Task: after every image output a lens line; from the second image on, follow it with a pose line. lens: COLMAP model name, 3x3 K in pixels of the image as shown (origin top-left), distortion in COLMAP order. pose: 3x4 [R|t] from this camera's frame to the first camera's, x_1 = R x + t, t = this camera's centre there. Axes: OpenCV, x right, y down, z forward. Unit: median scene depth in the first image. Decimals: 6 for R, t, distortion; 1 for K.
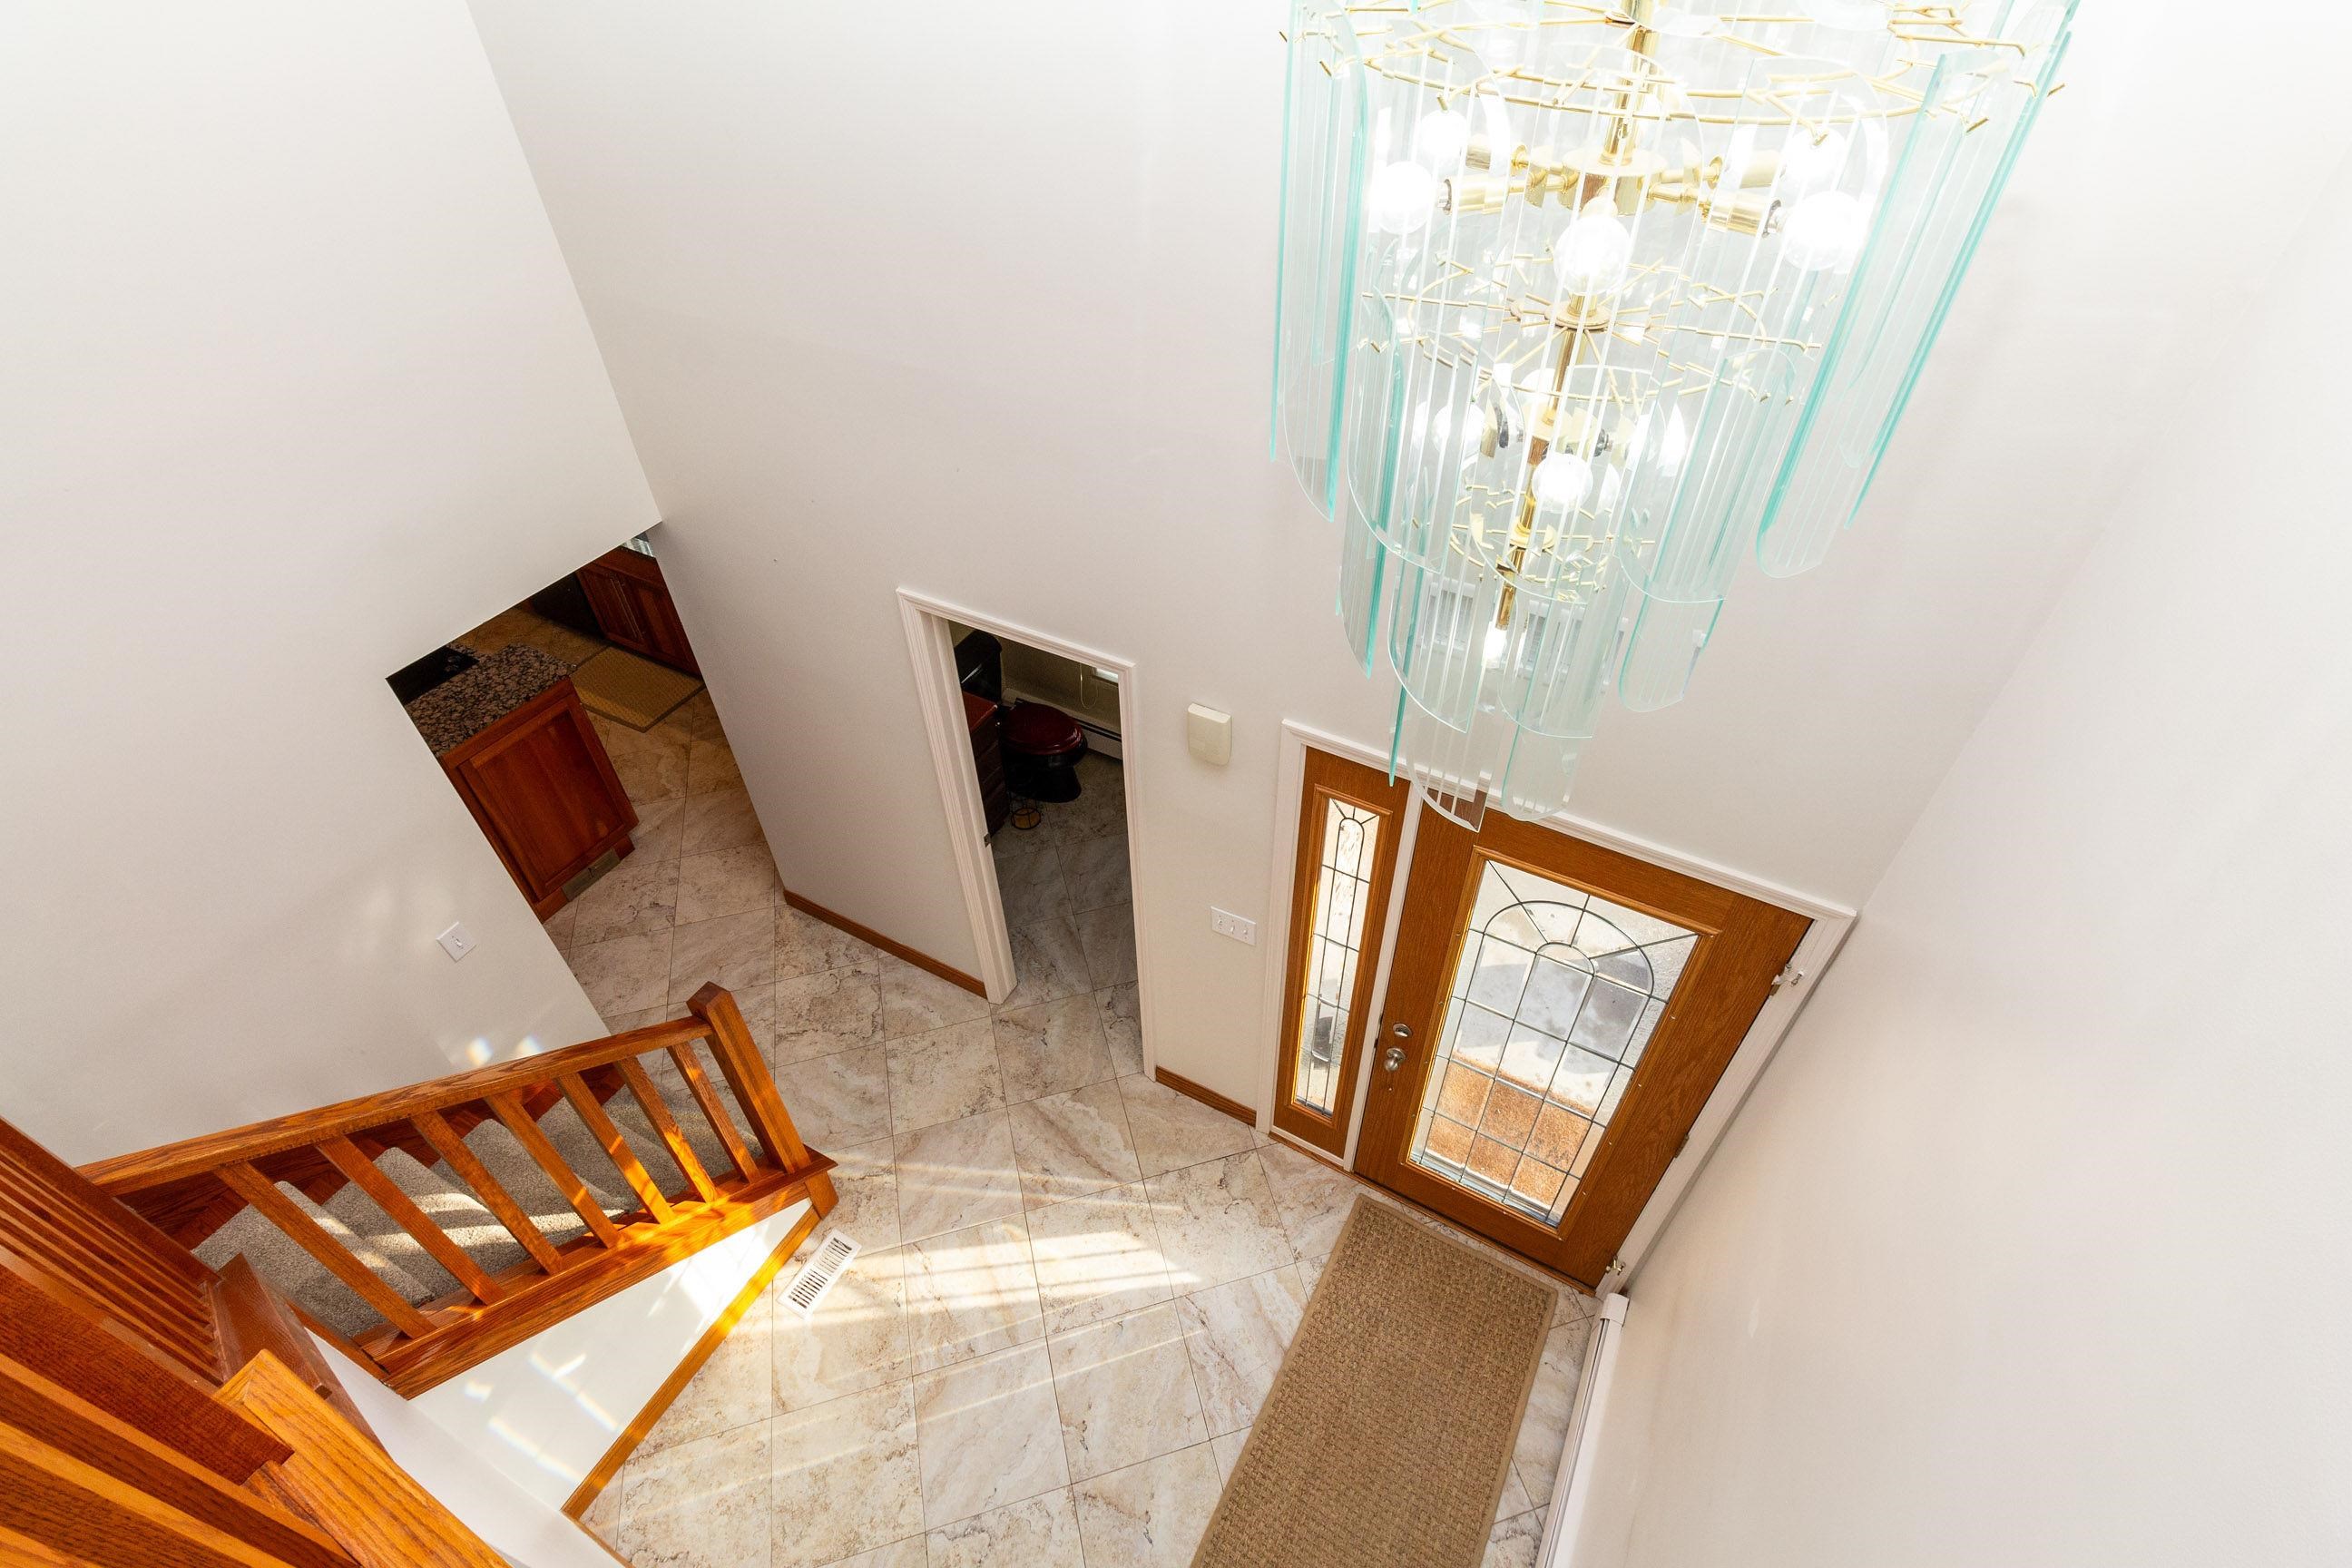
lens RADIAL K [[1097.0, 0, 1165.1], [0, 1097.0, 769.4], [0, 0, 1]] dist [-0.011232, -0.000716]
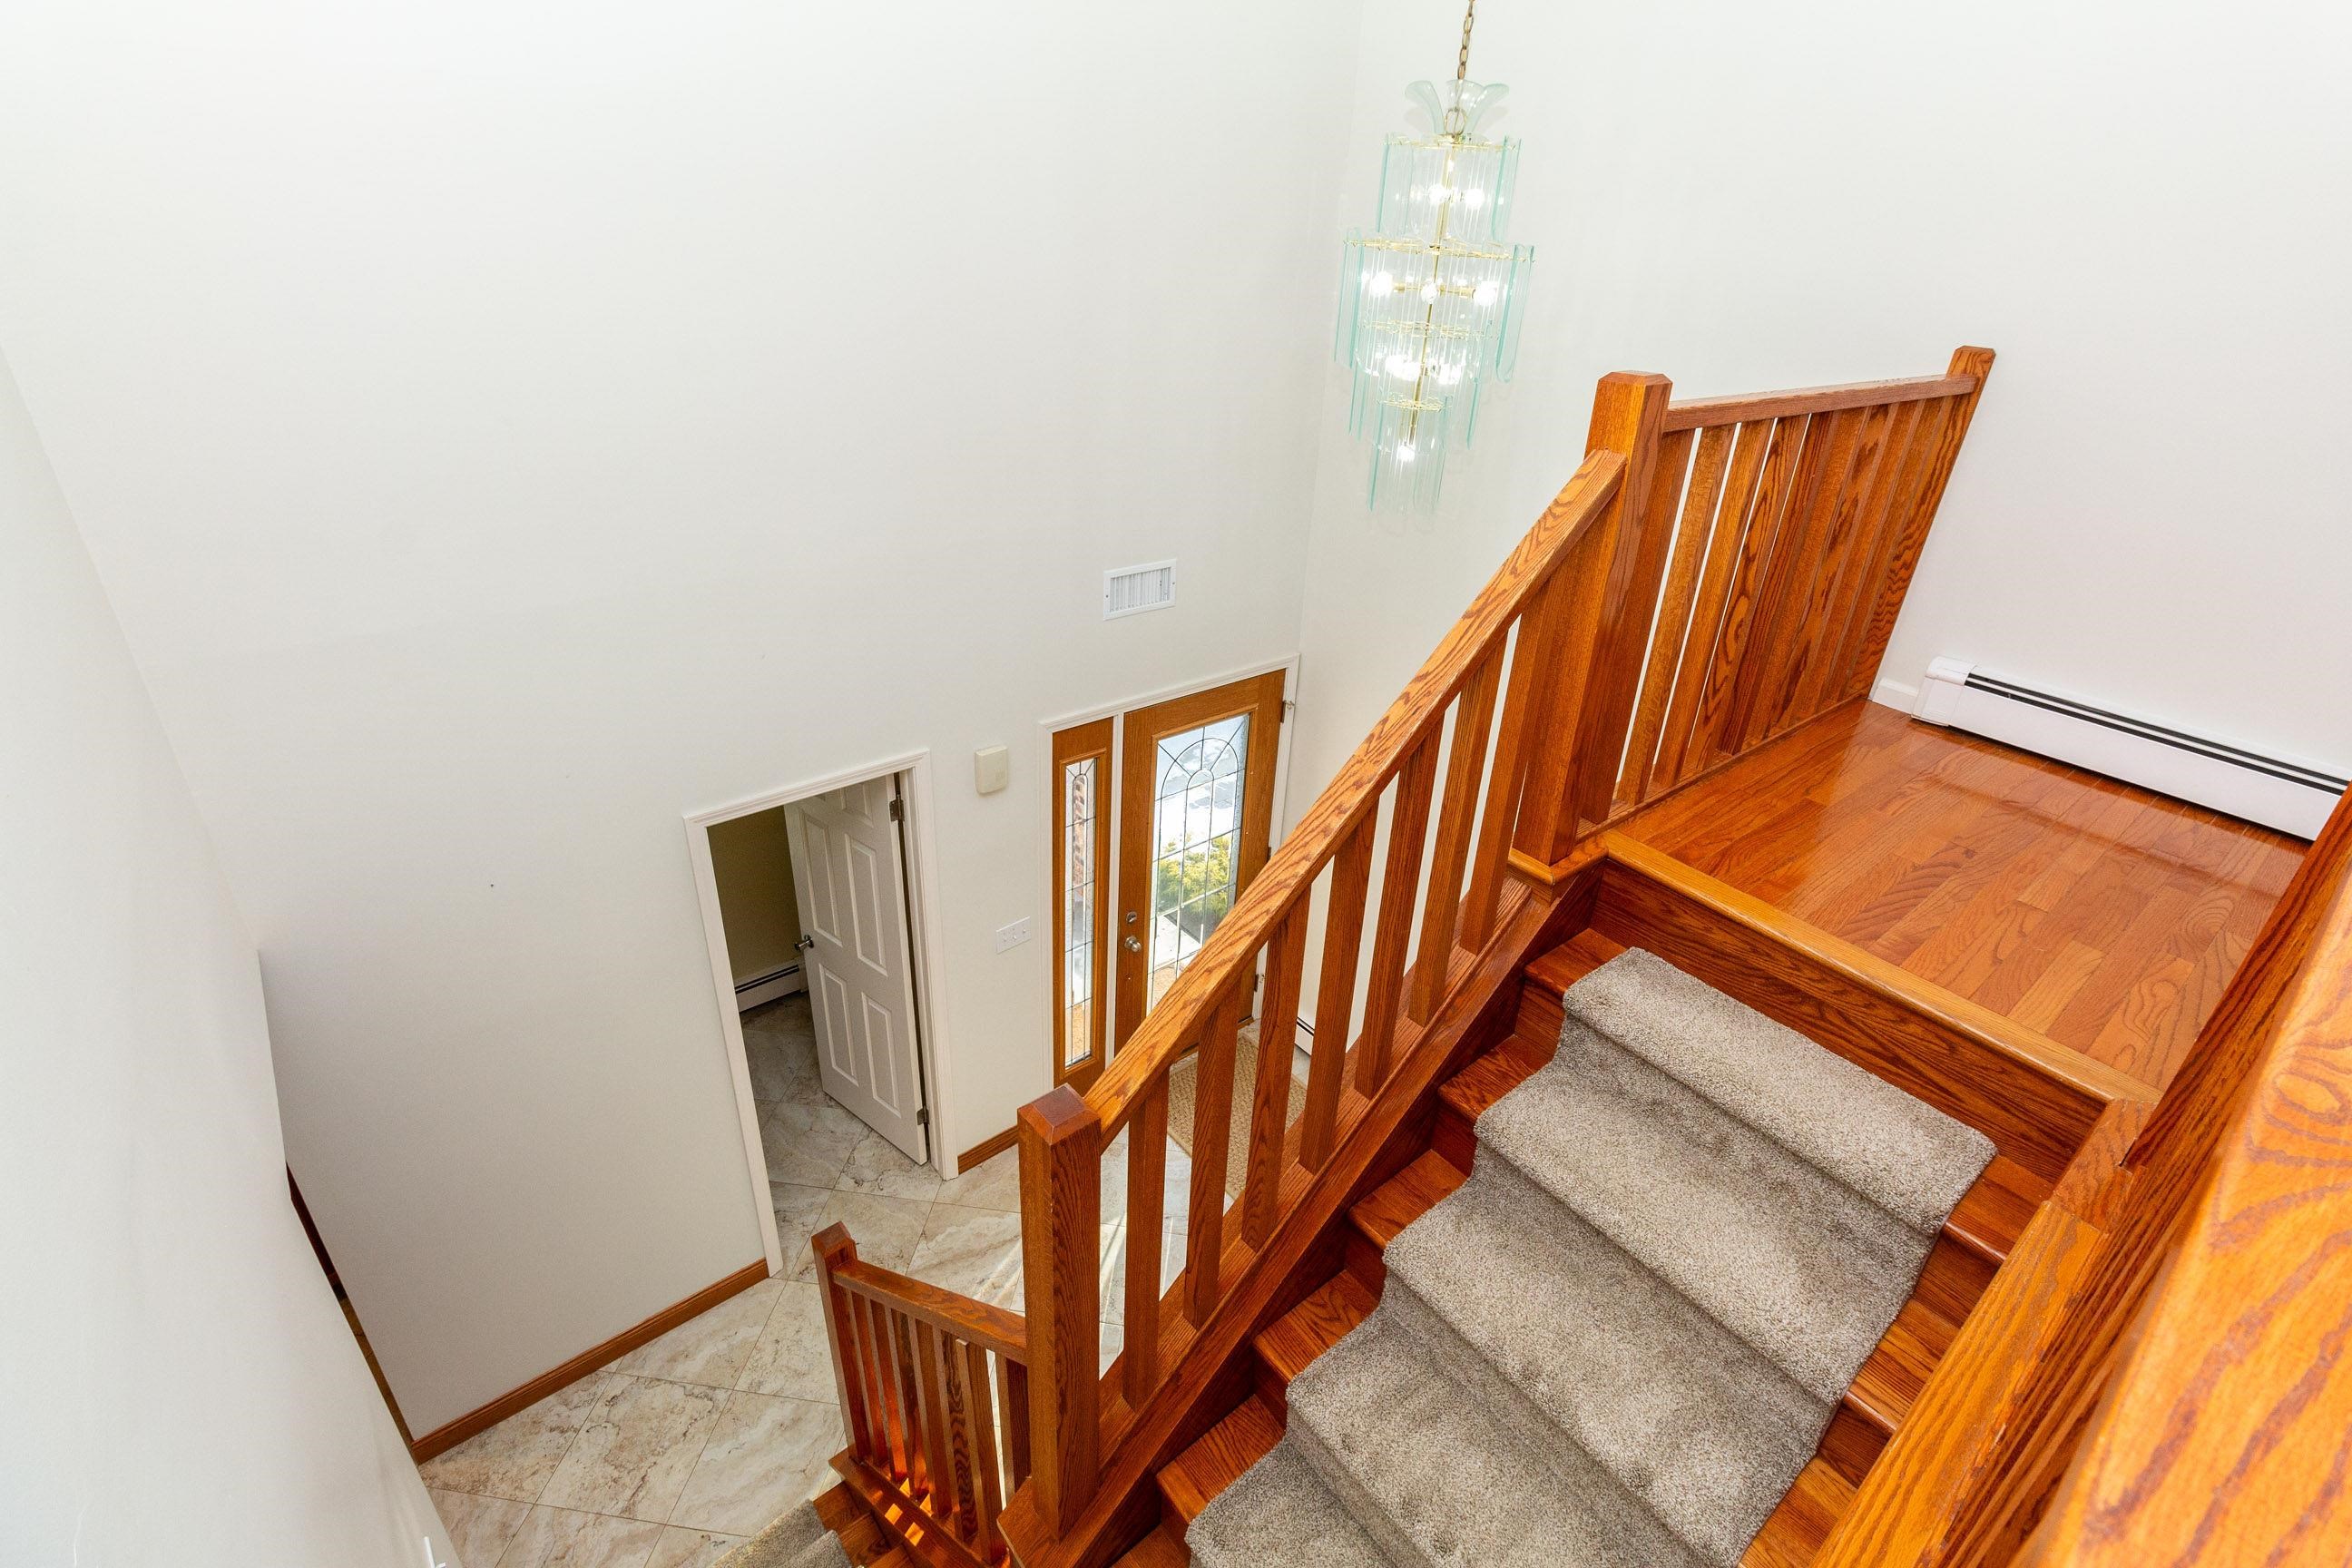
lens RADIAL K [[1097.0, 0, 1165.1], [0, 1097.0, 769.4], [0, 0, 1]] dist [-0.011232, -0.000716]
pose [[0.380459, -0.391012, 0.838069, -0.683172], [0.592587, 0.798806, 0.103676, -0.029635], [-0.709994, 0.457185, 0.535622, 0.082456]]
